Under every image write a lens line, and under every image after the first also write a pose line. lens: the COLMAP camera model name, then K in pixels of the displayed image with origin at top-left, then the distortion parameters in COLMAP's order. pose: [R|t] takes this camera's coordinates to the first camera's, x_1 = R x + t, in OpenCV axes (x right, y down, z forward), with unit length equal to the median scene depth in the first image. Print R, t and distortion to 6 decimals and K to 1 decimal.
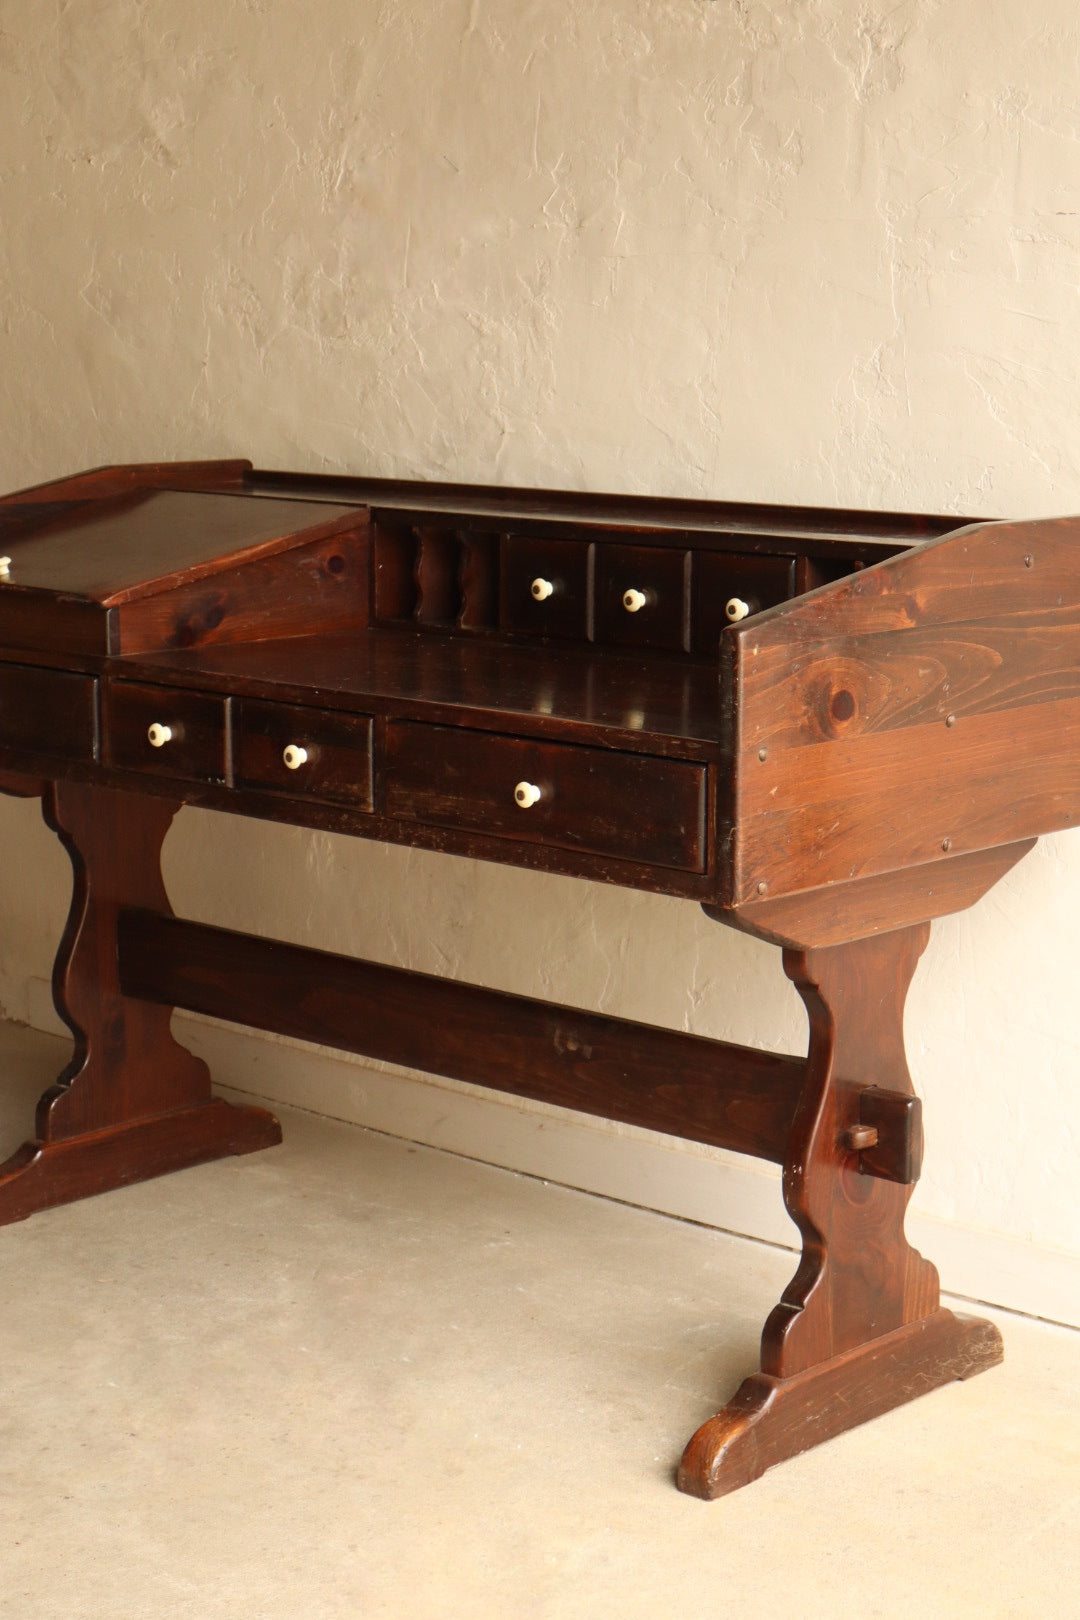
lens RADIAL K [[2864.6, 0, 542.5], [0, 2864.6, 816.0], [0, 0, 1]] dist [0.108924, 0.024299]
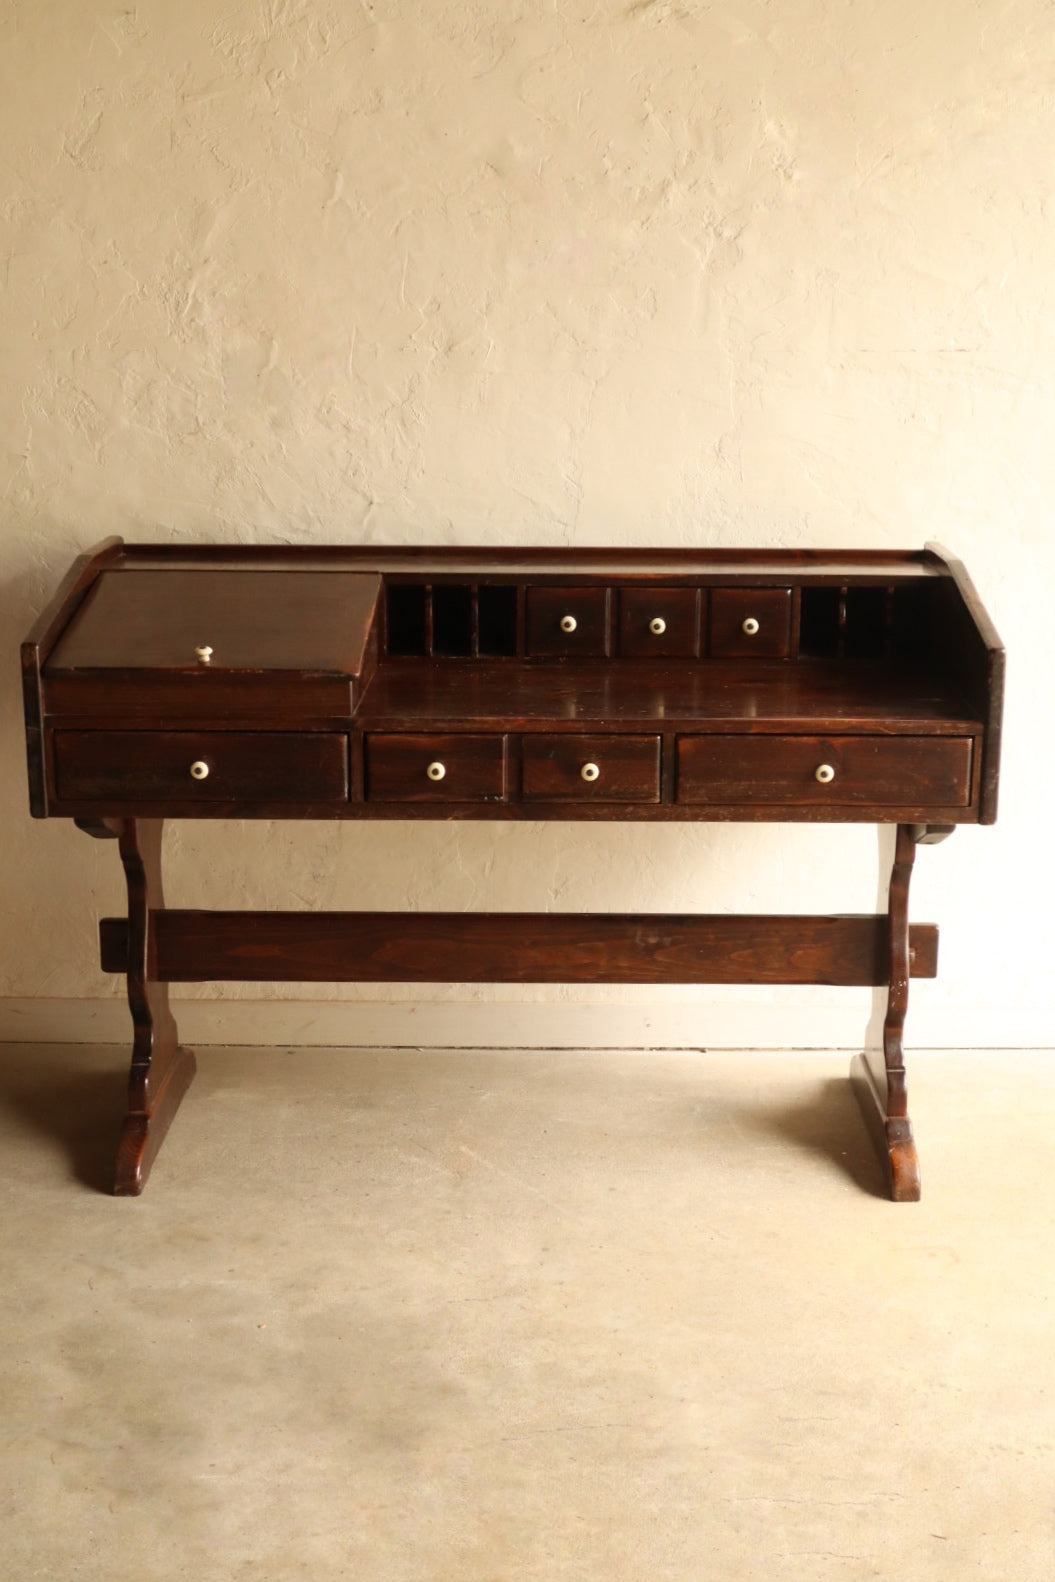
lens RADIAL K [[2199.7, 0, 530.5], [0, 2199.7, 796.3], [0, 0, 1]] dist [0.012260, 0.077101]
pose [[0.741865, -0.163876, 0.650217, -0.707352], [0.118770, 0.986458, 0.113110, -0.117135], [-0.659948, -0.006686, 0.751282, 0.206210]]
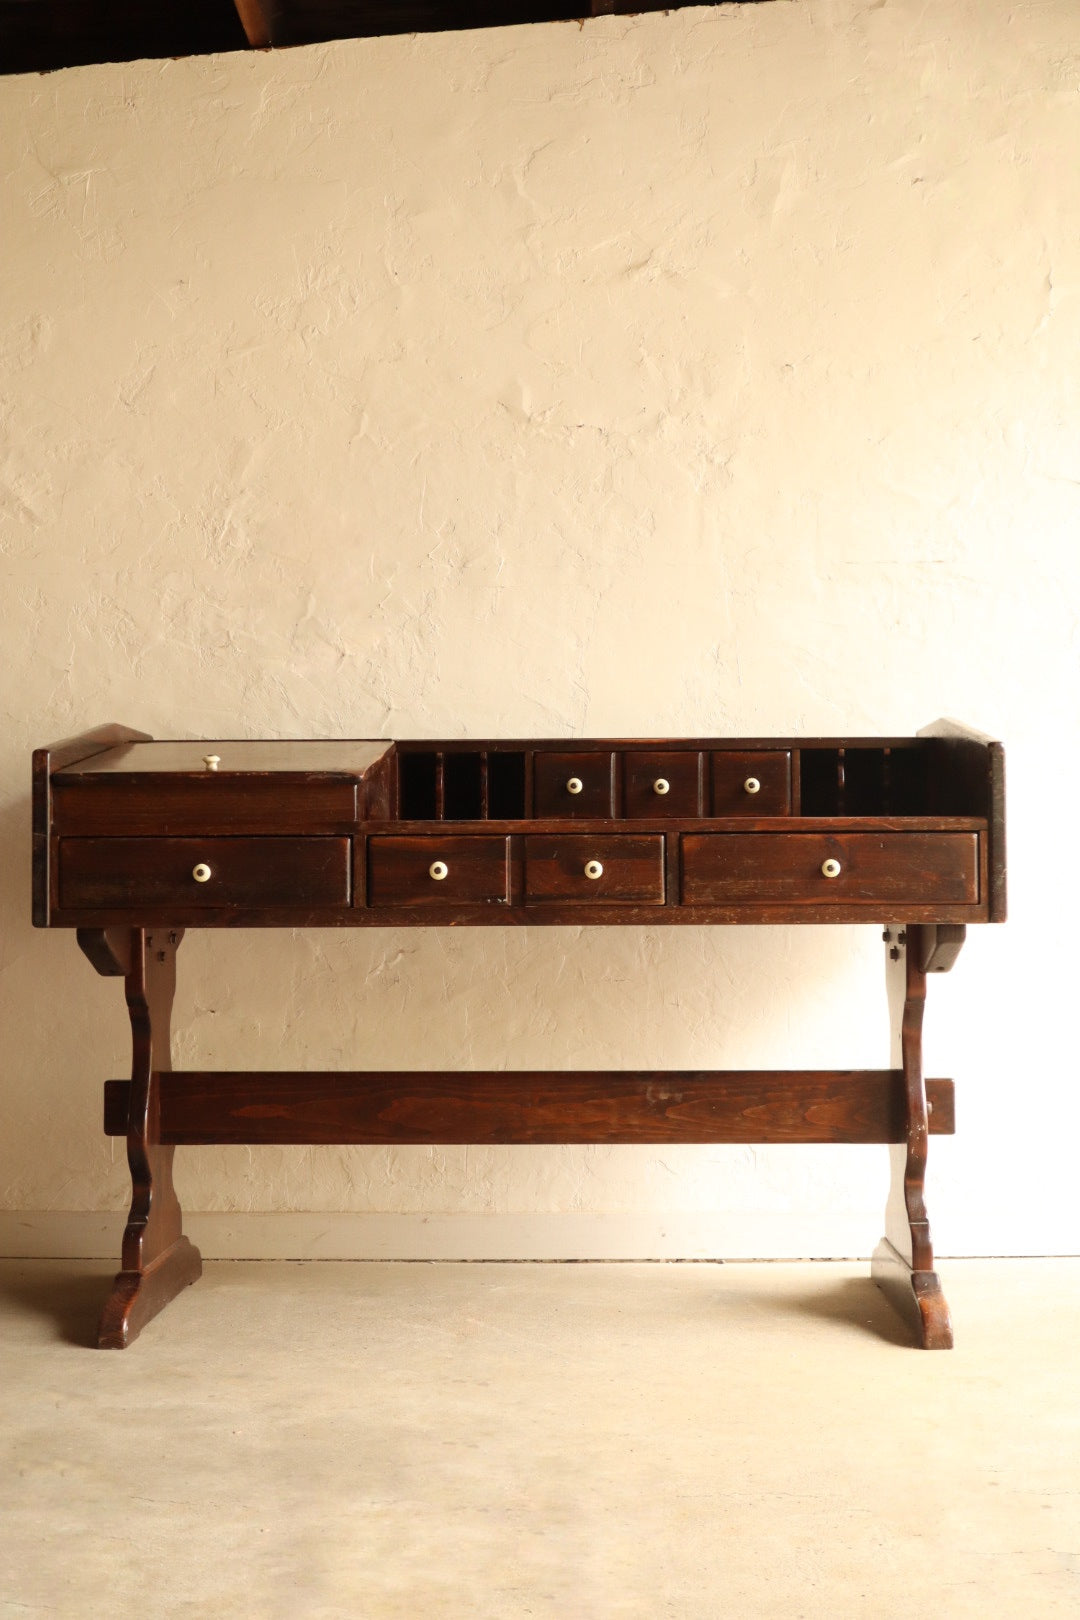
lens RADIAL K [[1873.0, 0, 542.5], [0, 1873.0, 817.2], [0, 0, 1]] dist [-0.038073, 0.030713]
pose [[0.751565, 0.021590, 0.659306, -0.615691], [0.124437, 0.976880, -0.173839, 0.094705], [-0.647816, 0.212694, 0.731502, 0.324387]]
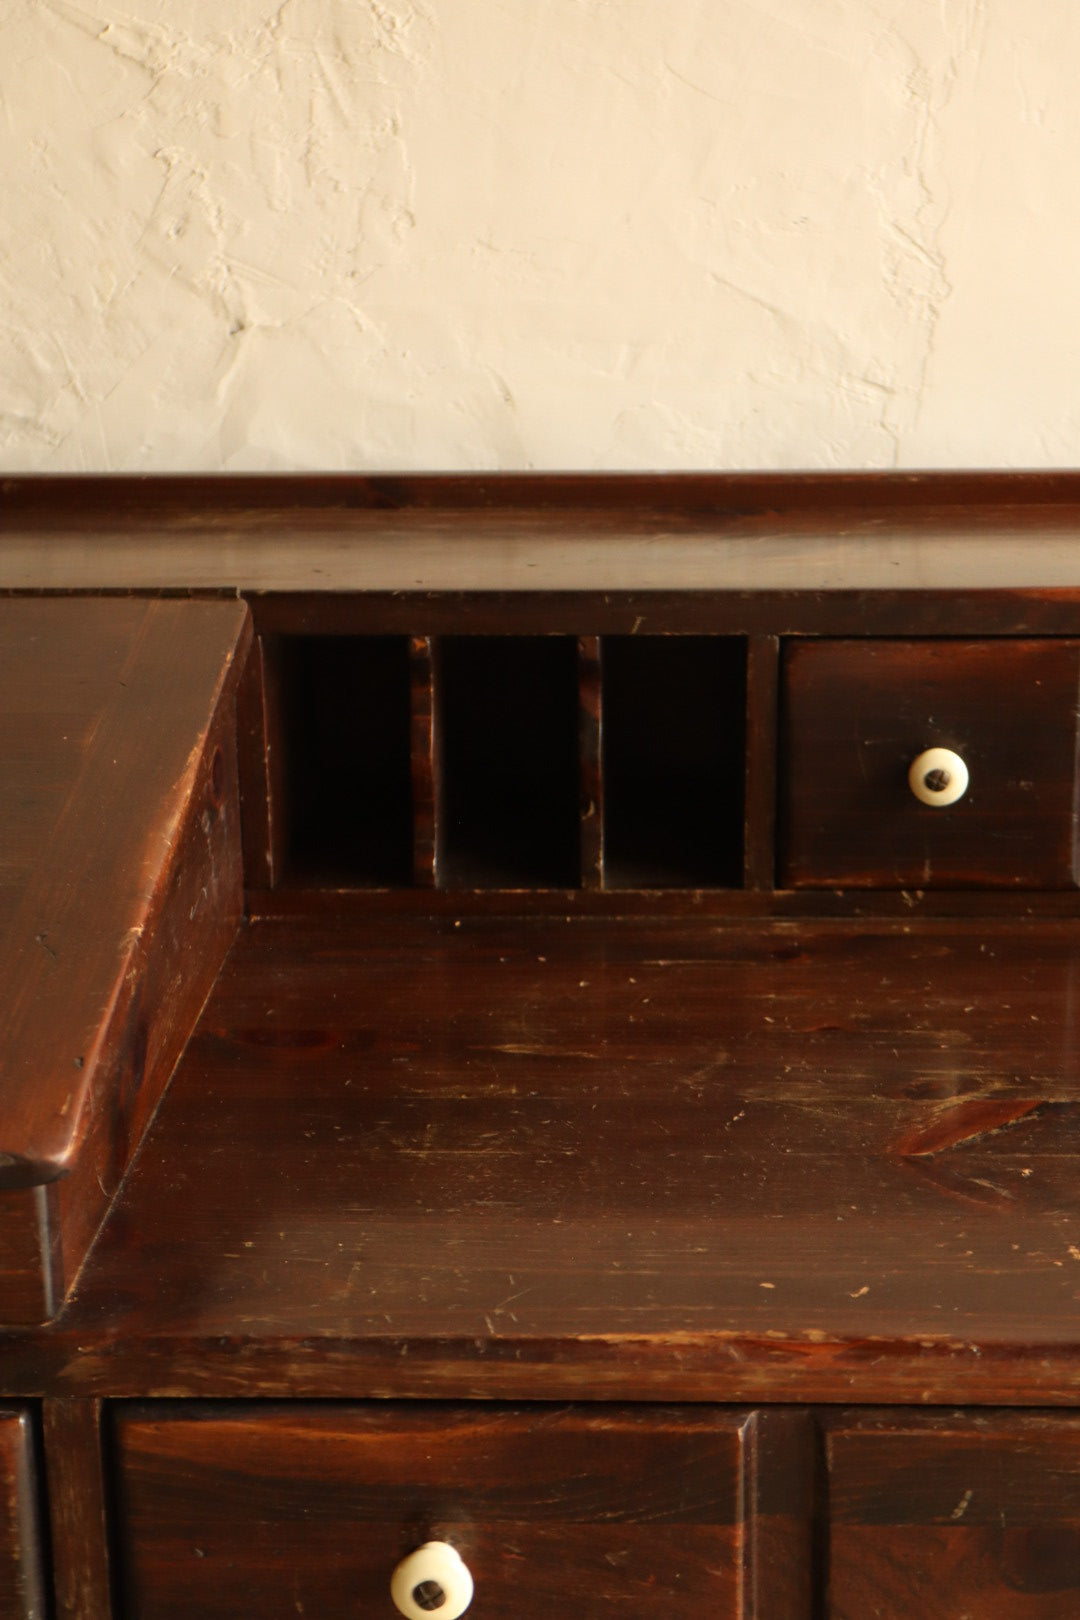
lens RADIAL K [[2934.9, 0, 538.9], [0, 2934.9, 816.9], [0, 0, 1]] dist [0.083492, 0.111446]
pose [[0.762391, -0.199616, 0.615559, -0.272791], [0.131643, 0.979185, 0.154488, -0.137475], [-0.633585, -0.036746, 0.772800, 0.721661]]
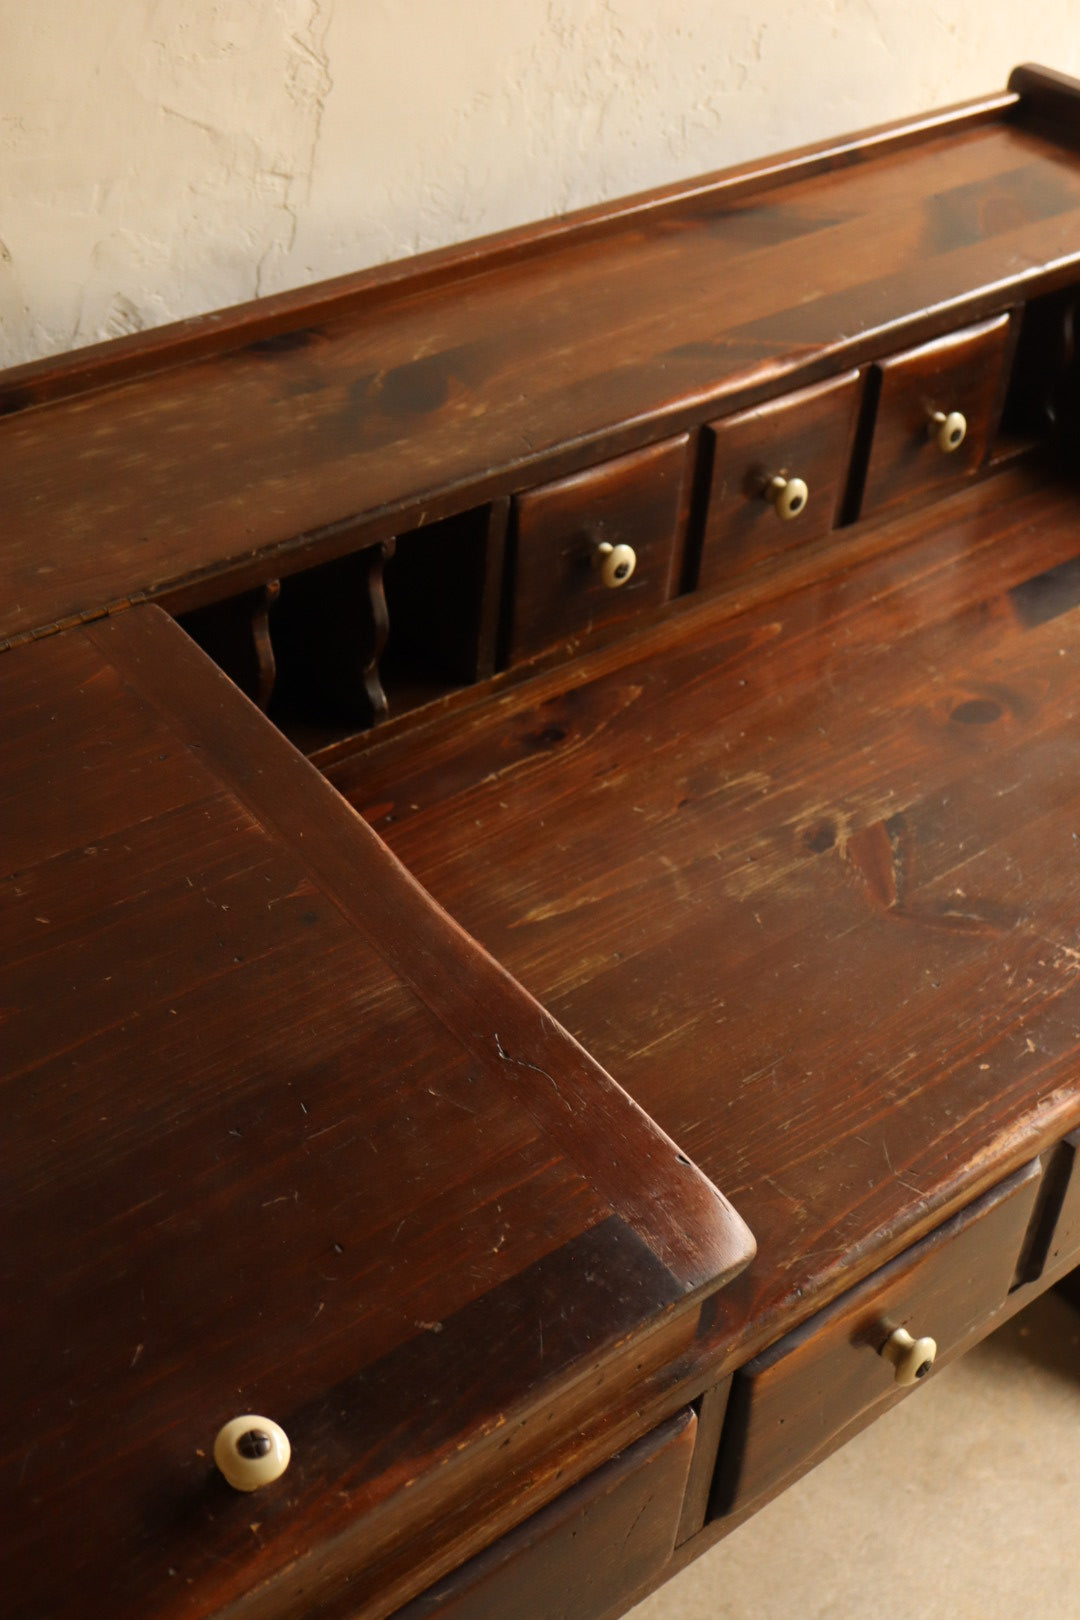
lens RADIAL K [[2323.7, 0, 548.2], [0, 2323.7, 822.0], [0, 0, 1]] dist [0.014159, 0.044369]
pose [[0.080874, -0.600119, 0.795812, -0.334209], [0.096482, 0.799391, 0.593014, -0.273434], [-0.992044, 0.028823, 0.122551, 0.945727]]
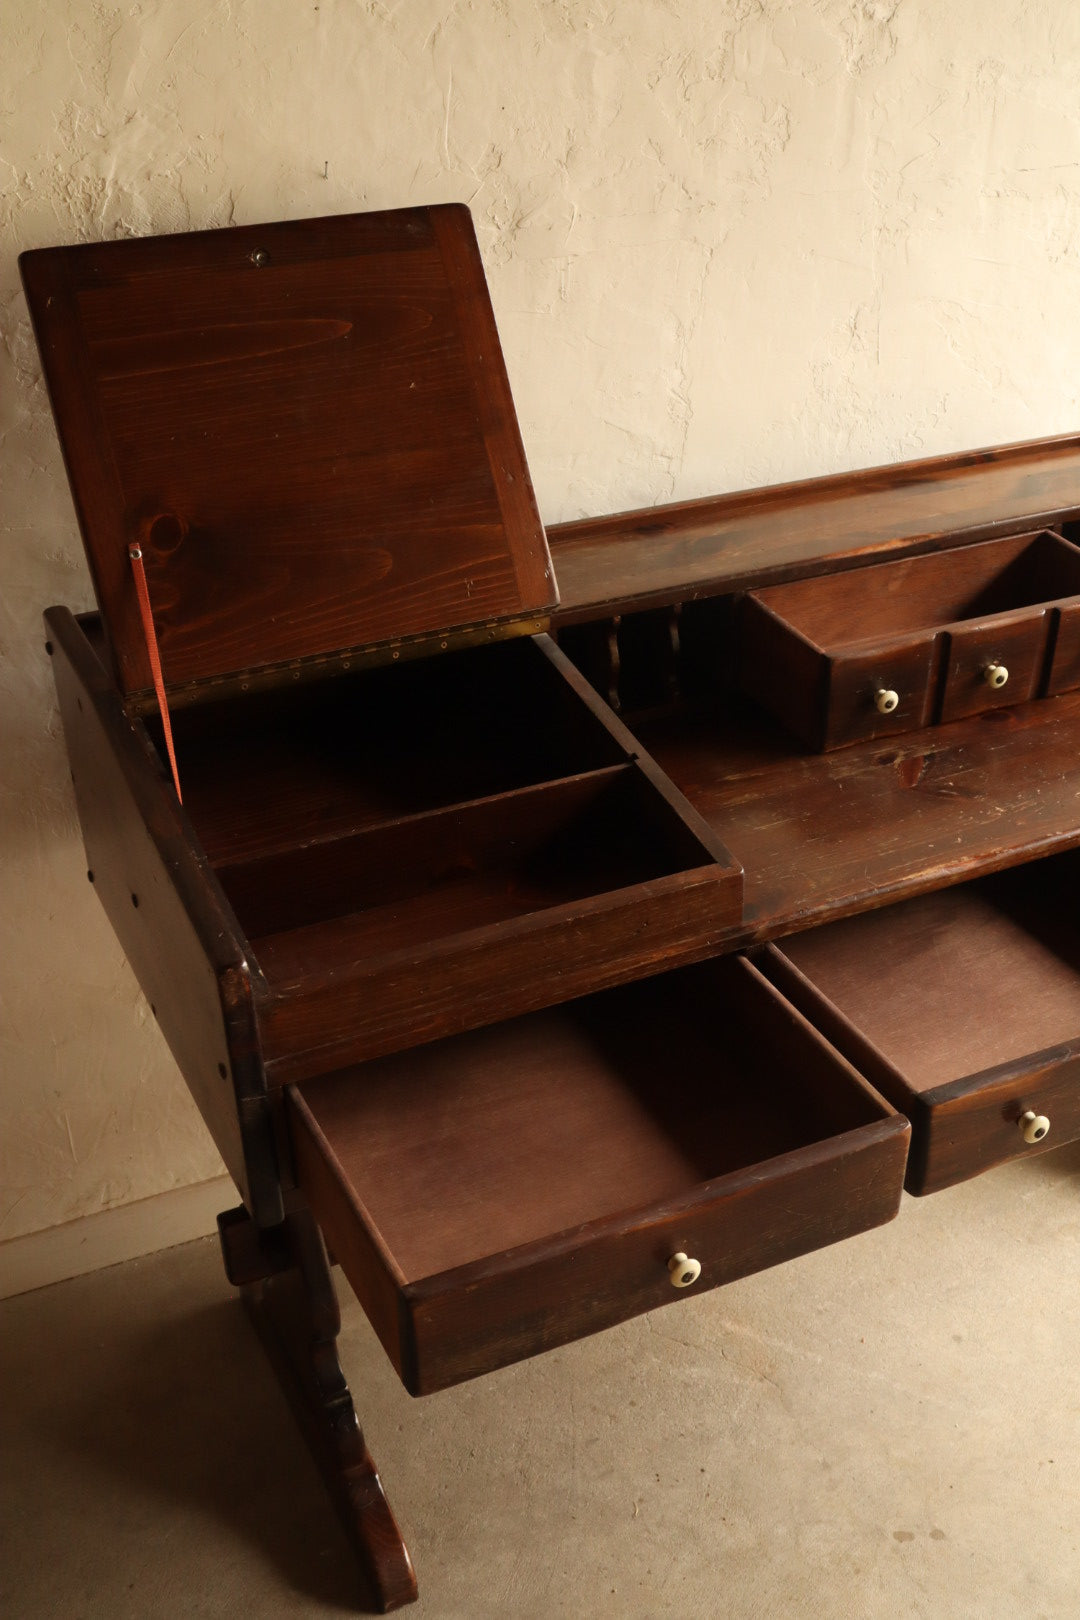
lens RADIAL K [[1732.9, 0, 542.3], [0, 1732.9, 823.0], [0, 0, 1]] dist [-0.104014, 0.159525]
pose [[0.365015, -0.462418, 0.808043, -0.520210], [0.195695, 0.886647, 0.419000, -0.277300], [-0.910202, 0.005189, 0.414133, 0.824228]]
